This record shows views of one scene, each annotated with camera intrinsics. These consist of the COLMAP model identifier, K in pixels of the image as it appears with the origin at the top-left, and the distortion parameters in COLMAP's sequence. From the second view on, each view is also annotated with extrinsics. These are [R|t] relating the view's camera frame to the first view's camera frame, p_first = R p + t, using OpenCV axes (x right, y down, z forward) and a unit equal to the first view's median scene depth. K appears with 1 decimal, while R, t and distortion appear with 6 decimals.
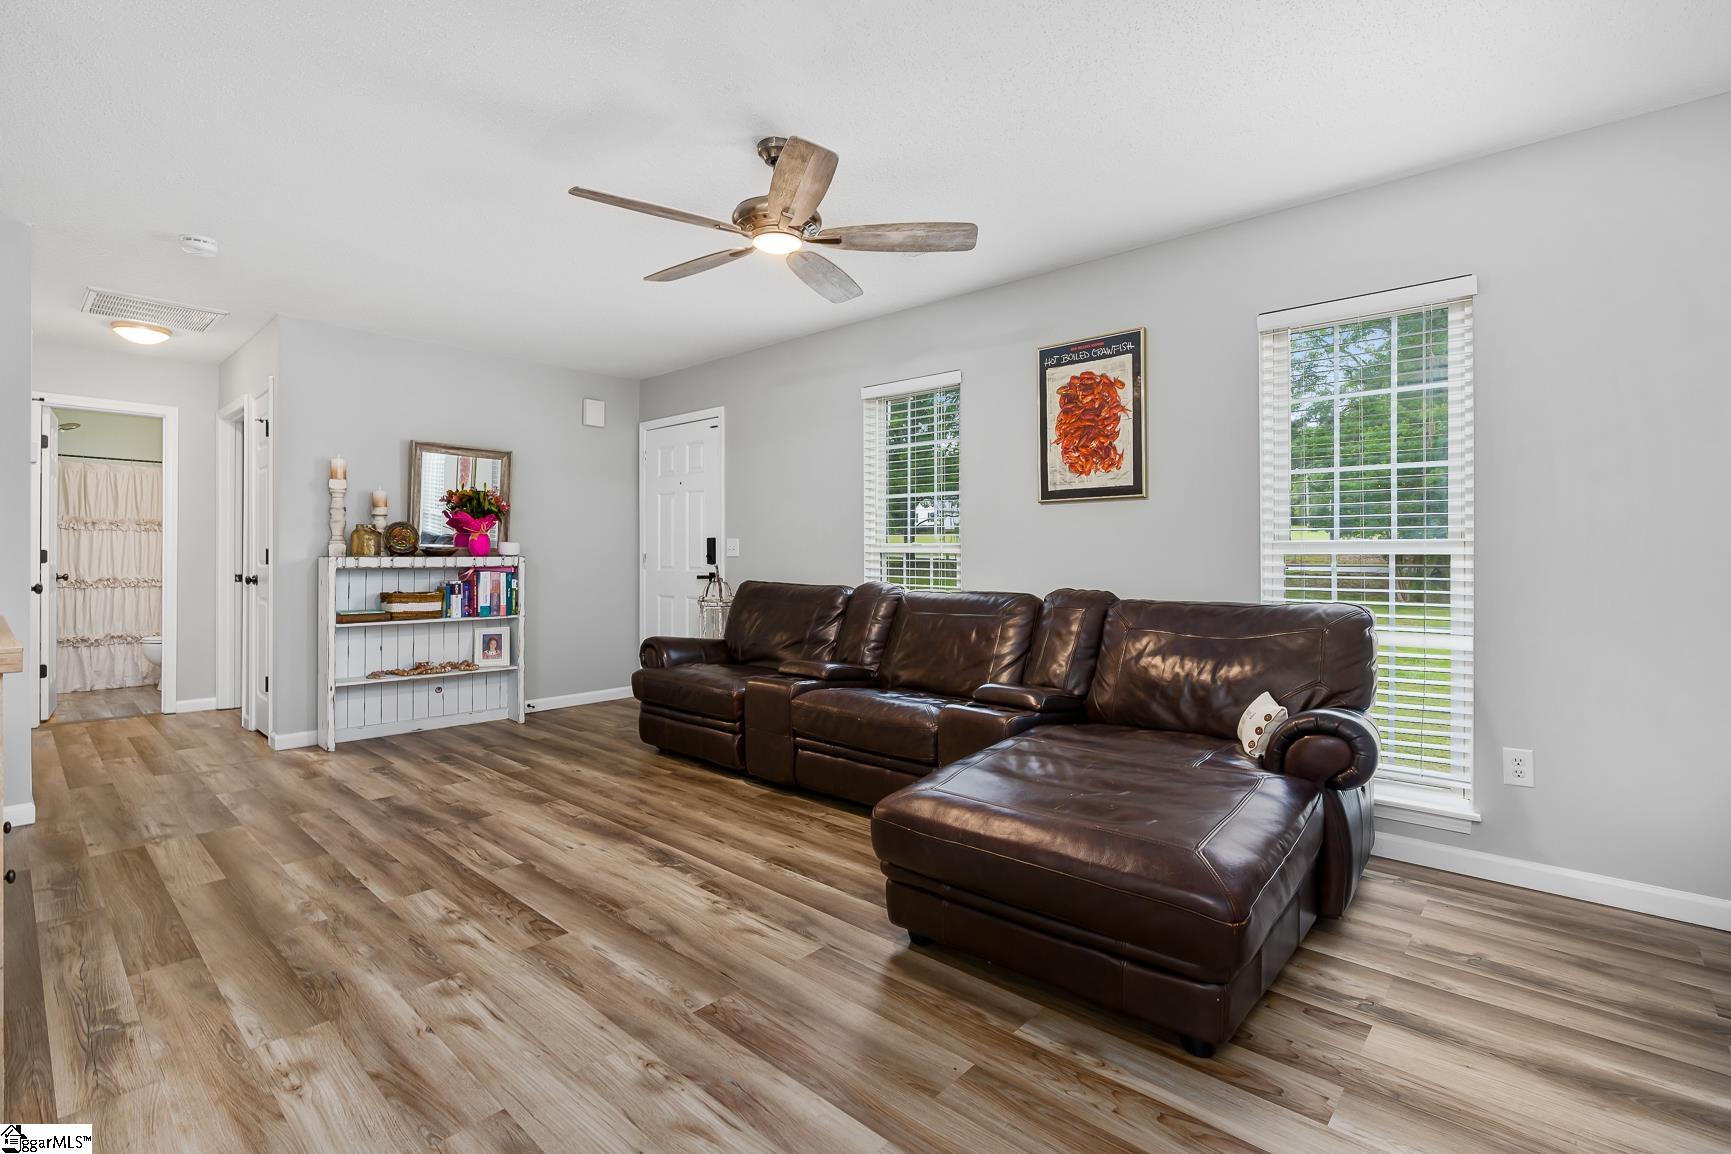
lens RADIAL K [[796.8, 0, 857.6], [0, 796.8, 550.5], [0, 0, 1]] dist [-0.004887, 0.000536]
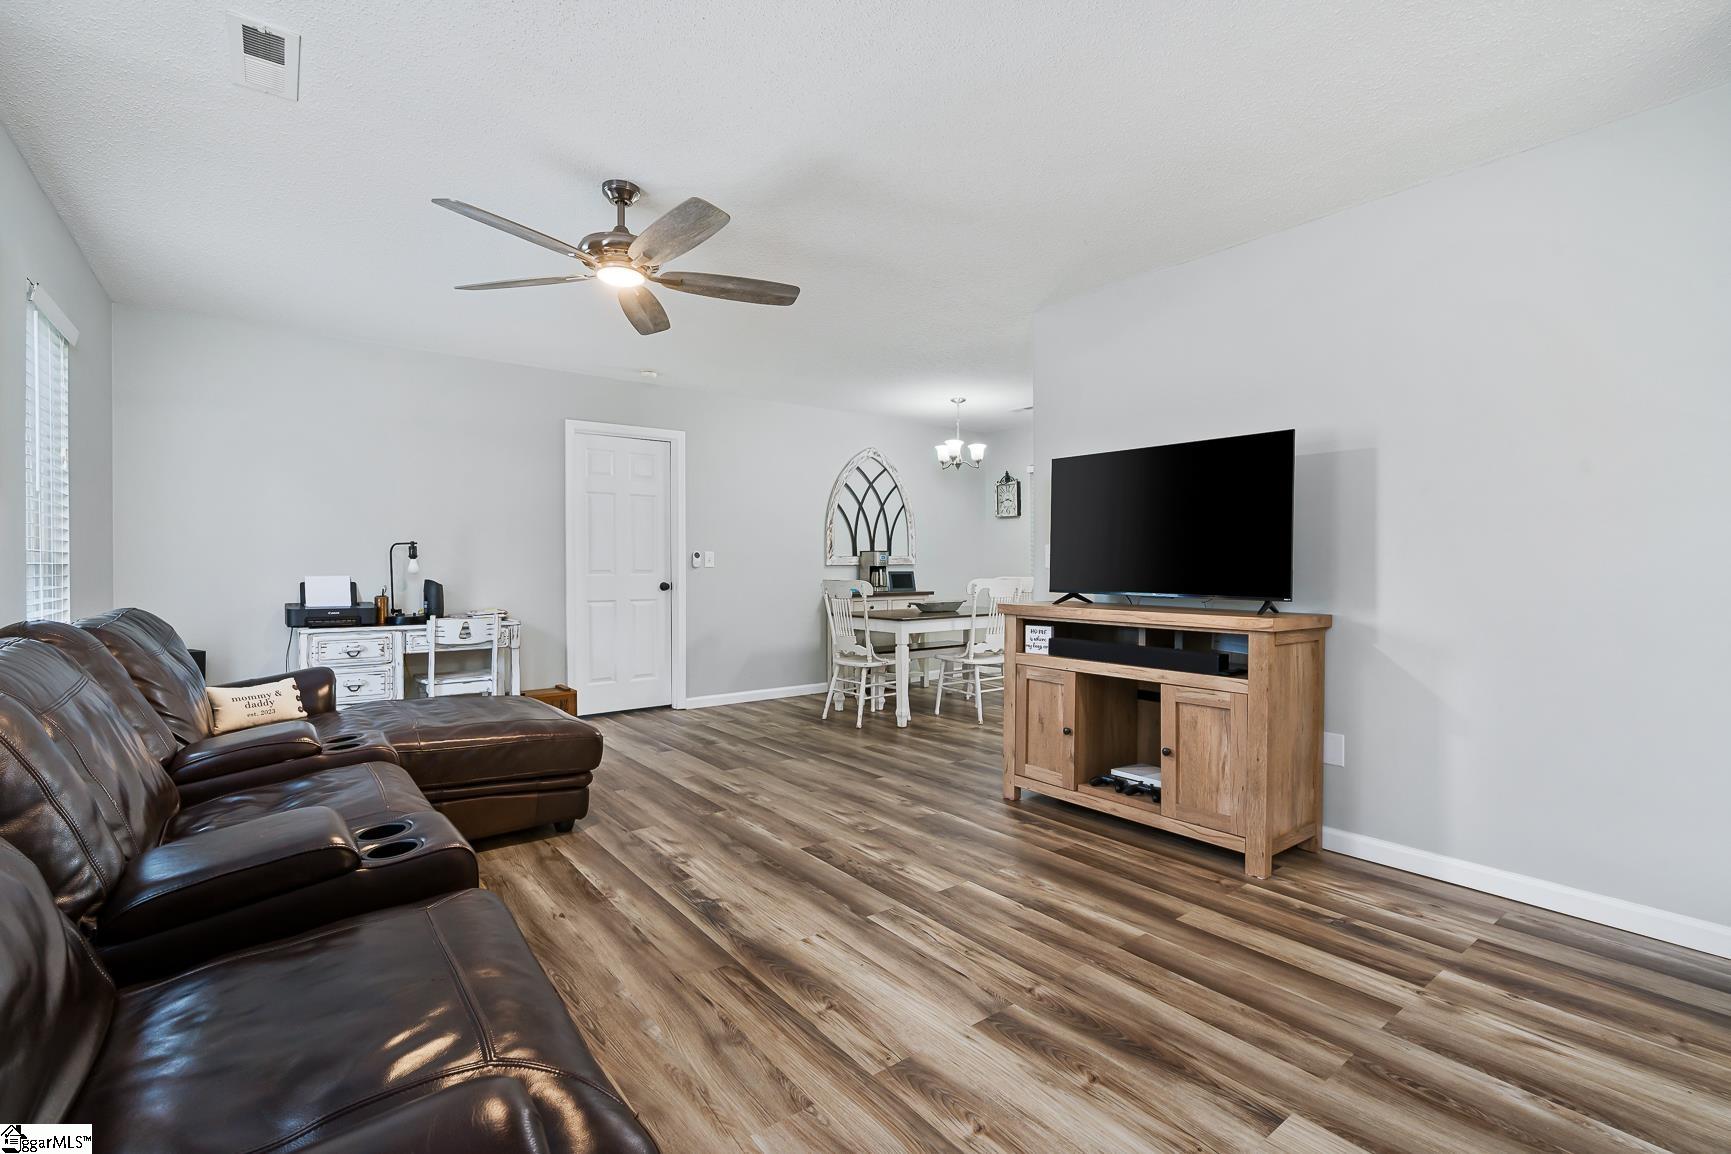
lens RADIAL K [[774.2, 0, 867.7], [0, 774.2, 571.2], [0, 0, 1]] dist [-0.007168, 0.001001]
pose [[-0.985307, -0.001924, 0.170785, -0.516983], [-0.001921, 0.999998, 0.000184, 0.010597], [-0.170785, -0.000147, -0.985308, 1.679549]]
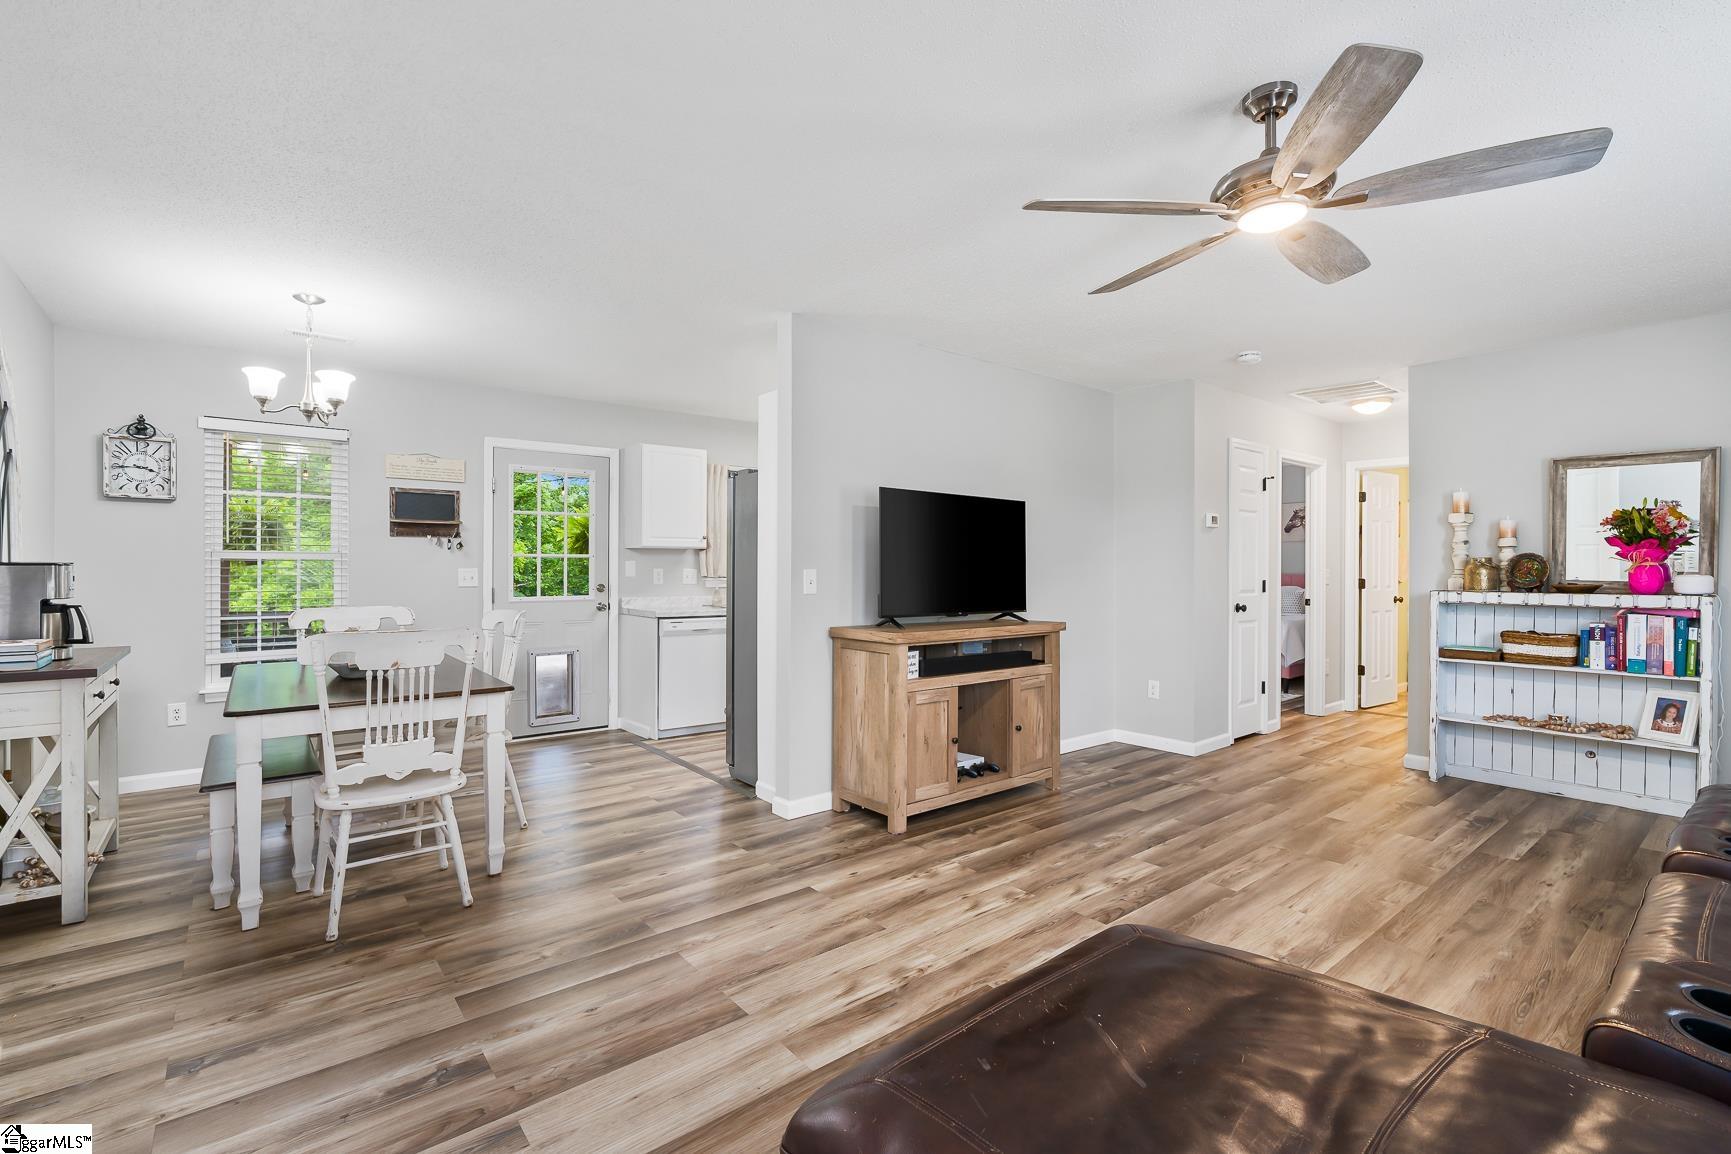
lens RADIAL K [[774.2, 0, 867.7], [0, 774.2, 571.2], [0, 0, 1]] dist [-0.007168, 0.001001]
pose [[-0.144636, 0.001870, -0.989483, 0.605205], [0.005435, 0.999985, 0.001095, -0.032645], [0.989470, -0.005220, -0.144644, 0.608822]]
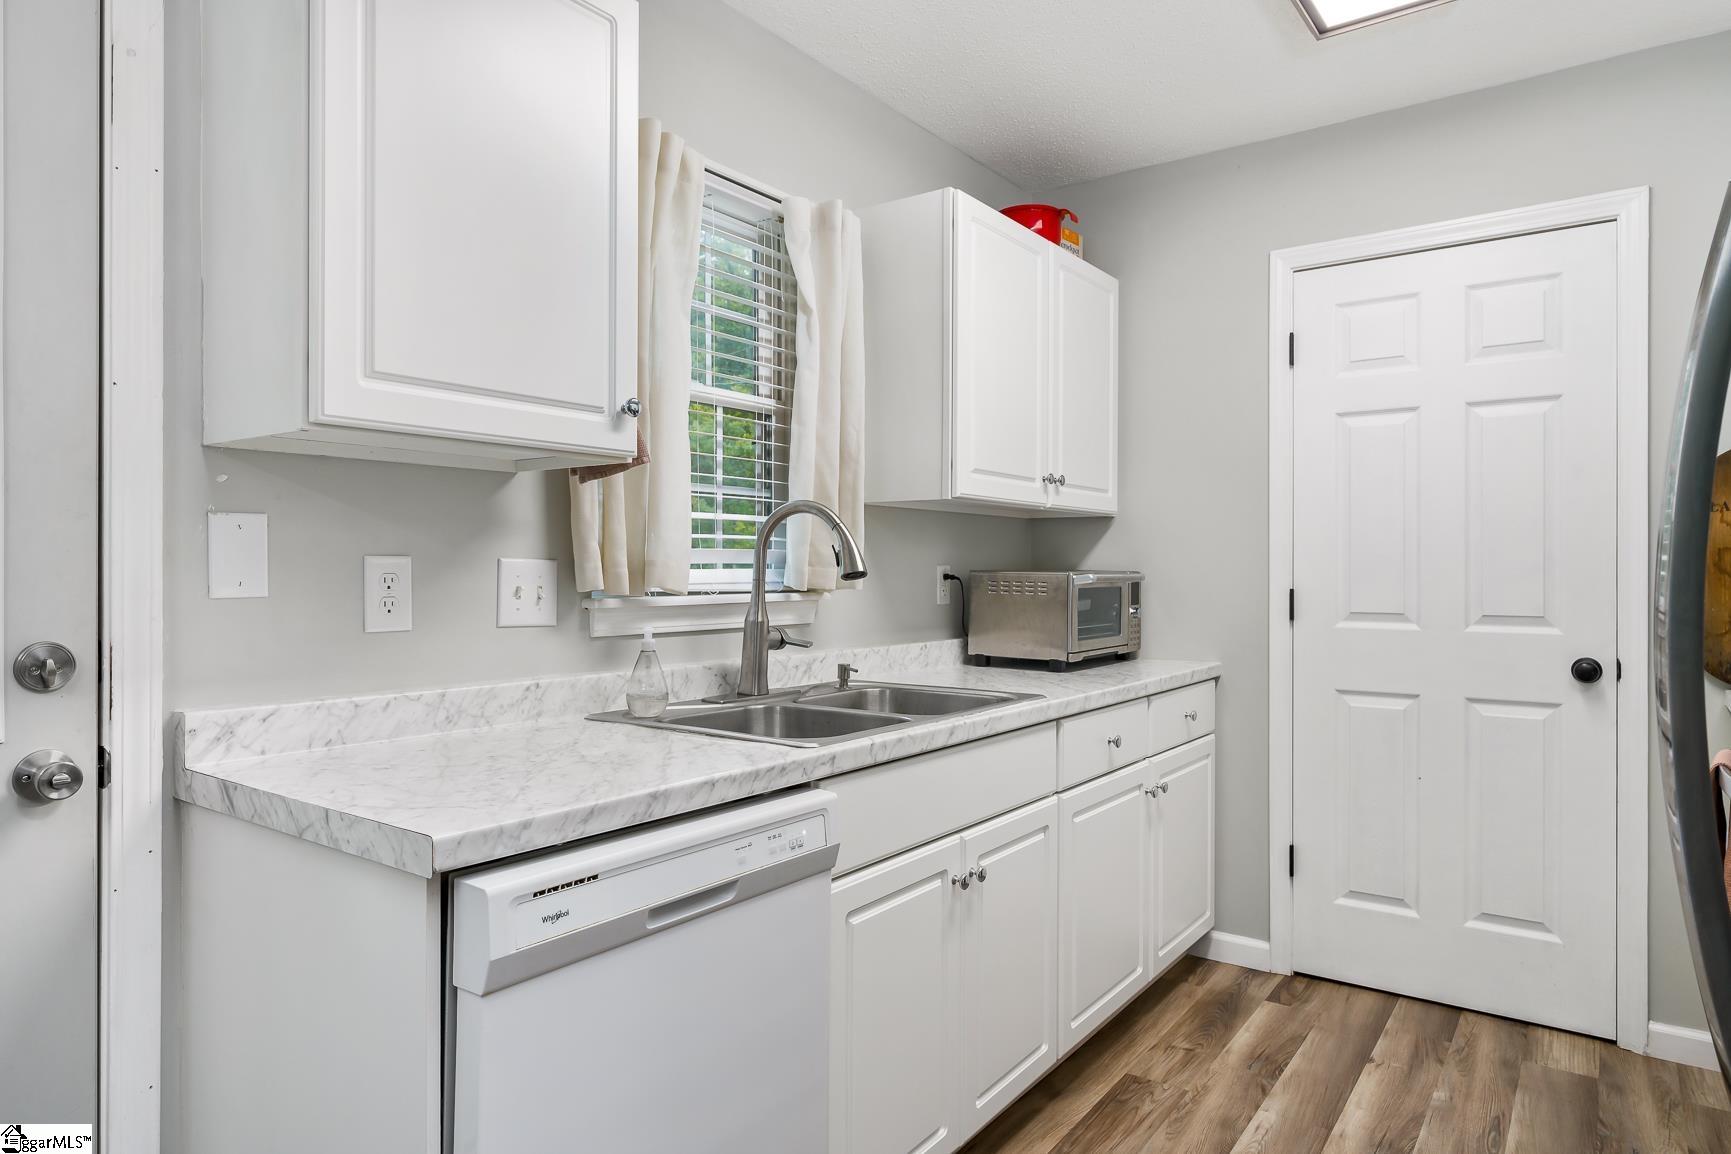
lens RADIAL K [[1036.0, 0, 865.5], [0, 1036.0, 577.0], [0, 0, 1]] dist [0.003265, 0.000362]
pose [[0.107445, 0.002589, -0.994208, -0.686692], [0.005597, 0.999979, 0.003209, -0.029392], [0.994195, -0.005910, 0.107429, -0.007469]]
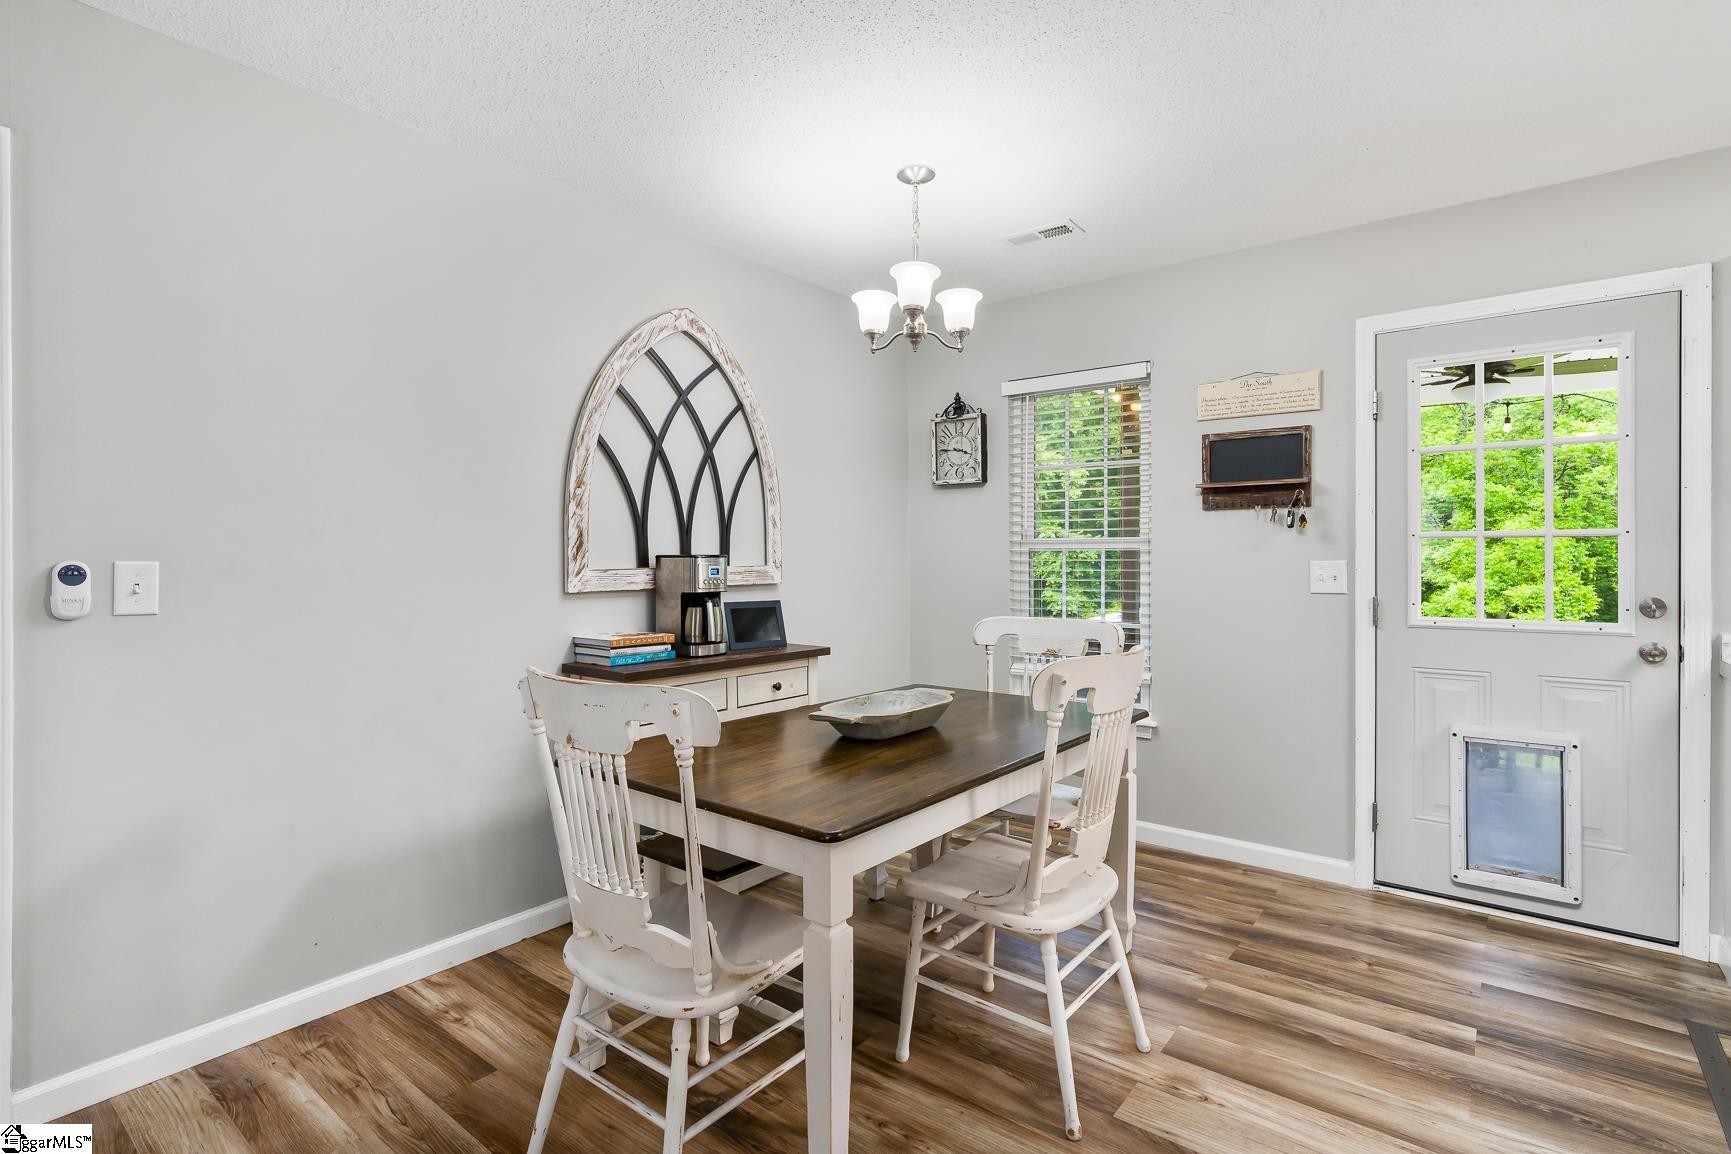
lens RADIAL K [[833.1, 0, 865.5], [0, 833.1, 562.3], [0, 0, 1]] dist [-0.005099, -0.000624]
pose [[-0.997233, -0.001499, -0.074322, -0.286979], [-0.001359, 0.999997, -0.001938, -0.036986], [0.074324, -0.001831, -0.997232, 0.480114]]
